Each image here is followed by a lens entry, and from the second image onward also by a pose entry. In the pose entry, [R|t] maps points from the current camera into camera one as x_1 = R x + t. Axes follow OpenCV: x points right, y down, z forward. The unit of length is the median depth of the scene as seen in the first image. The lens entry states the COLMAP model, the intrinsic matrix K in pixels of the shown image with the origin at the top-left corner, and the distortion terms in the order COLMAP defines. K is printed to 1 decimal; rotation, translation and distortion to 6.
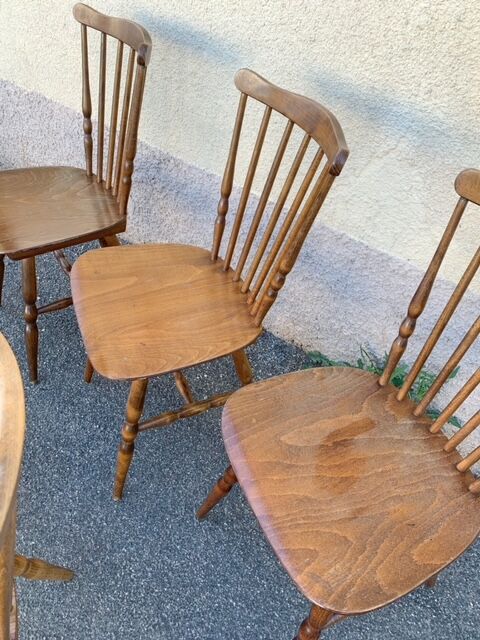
lens RADIAL K [[493.6, 0, 237.6], [0, 493.6, 321.1], [0, 0, 1]] dist [0.019185, -0.024869]
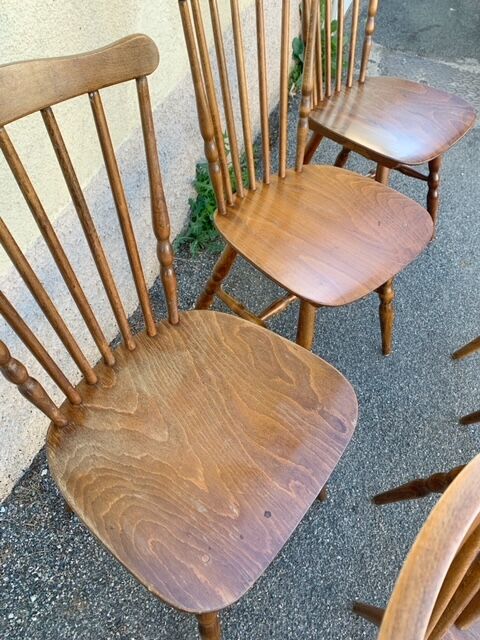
lens RADIAL K [[493.6, 0, 237.7], [0, 493.6, 318.0], [0, 0, 1]] dist [0.019185, -0.024869]
pose [[-0.339390, -0.775894, 0.531792, -0.628658], [0.588953, 0.265539, 0.763297, -0.691342], [-0.733450, 0.572256, 0.366844, 0.735199]]
